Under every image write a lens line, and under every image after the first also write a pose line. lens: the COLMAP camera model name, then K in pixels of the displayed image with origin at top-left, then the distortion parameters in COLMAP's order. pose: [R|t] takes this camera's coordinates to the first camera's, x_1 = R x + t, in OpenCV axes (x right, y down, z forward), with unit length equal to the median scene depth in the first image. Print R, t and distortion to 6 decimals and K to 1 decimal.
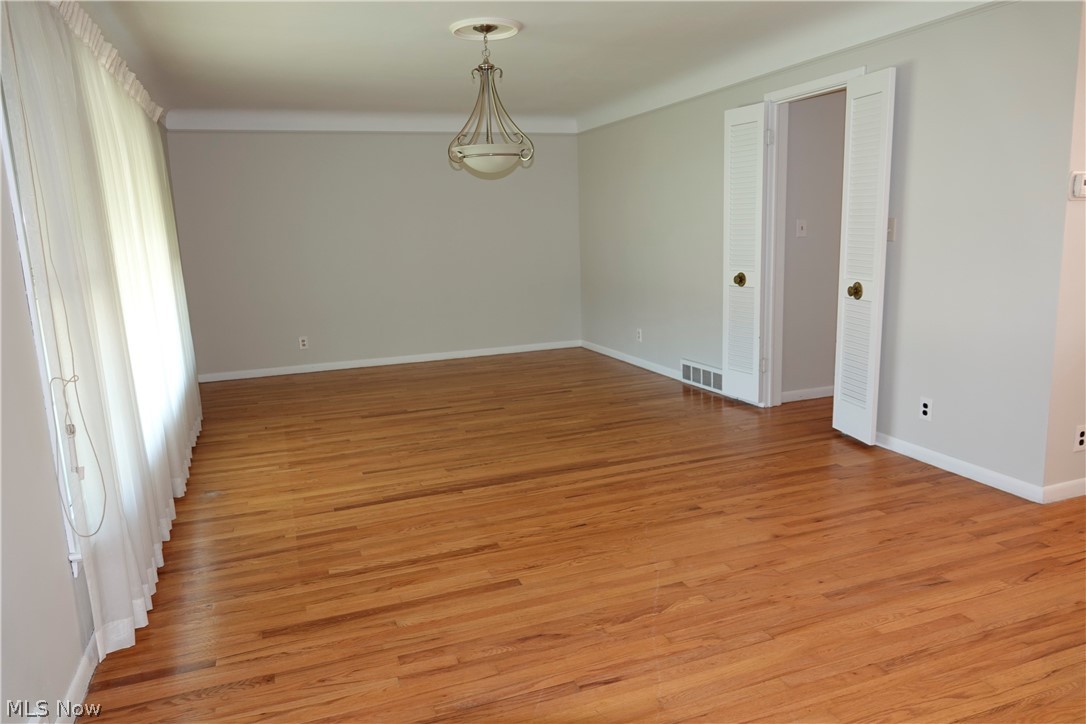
lens RADIAL K [[753.0, 0, 543.0], [0, 753.0, 362.0], [0, 0, 1]] dist [-0.002307, 0.003023]
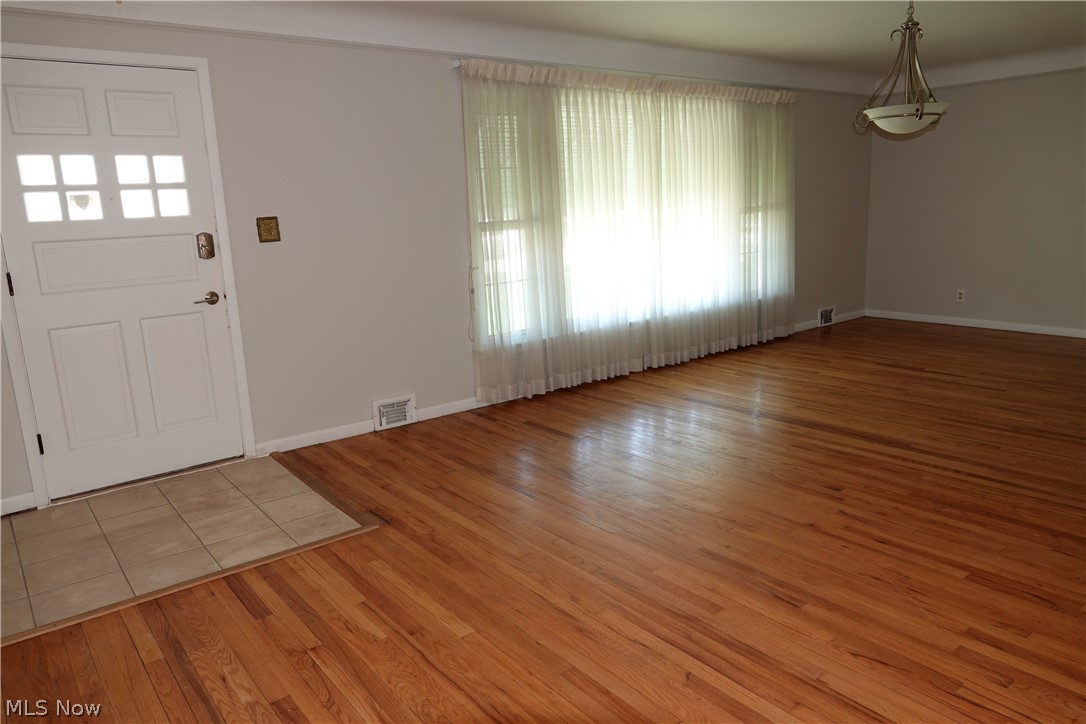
lens RADIAL K [[753.0, 0, 543.0], [0, 753.0, 362.0], [0, 0, 1]] dist [-0.002307, 0.003023]
pose [[0.304290, 0.221125, -0.926559, 0.842963], [-0.144719, 0.972125, 0.184472, -0.080046], [0.941522, 0.077957, 0.327809, 0.274459]]
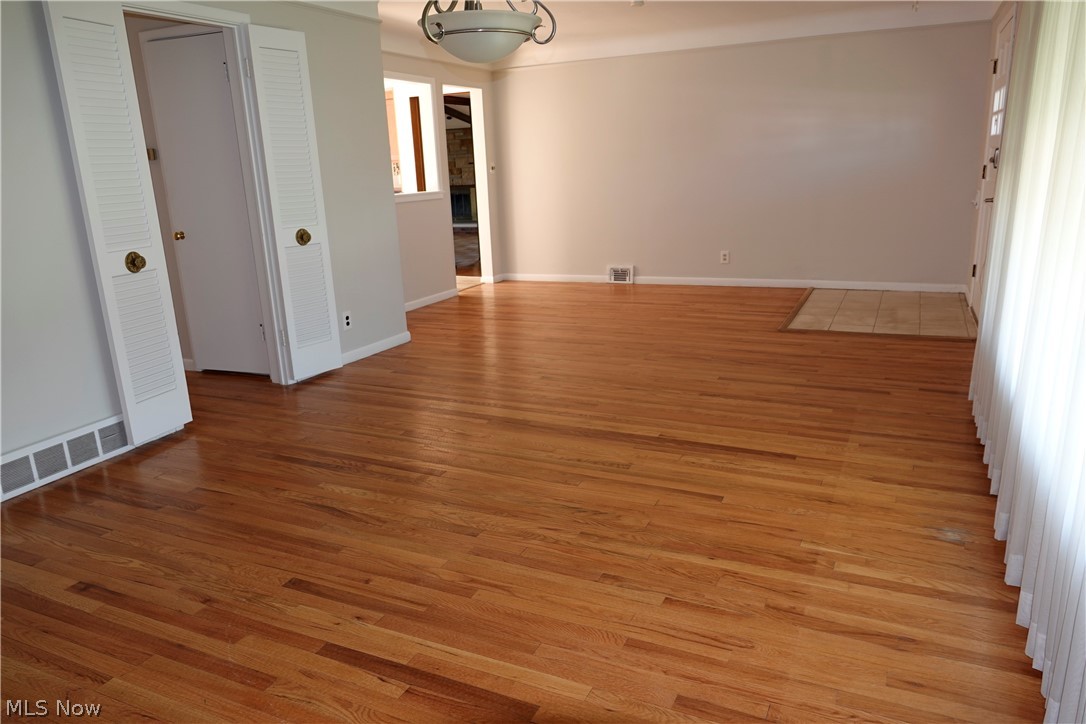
lens RADIAL K [[753.0, 0, 543.0], [0, 753.0, 362.0], [0, 0, 1]] dist [-0.002307, 0.003023]
pose [[-0.691035, -0.123985, 0.712108, -0.638157], [0.196225, 0.916004, 0.349904, -0.255220], [-0.695676, 0.381530, -0.608662, 1.578967]]
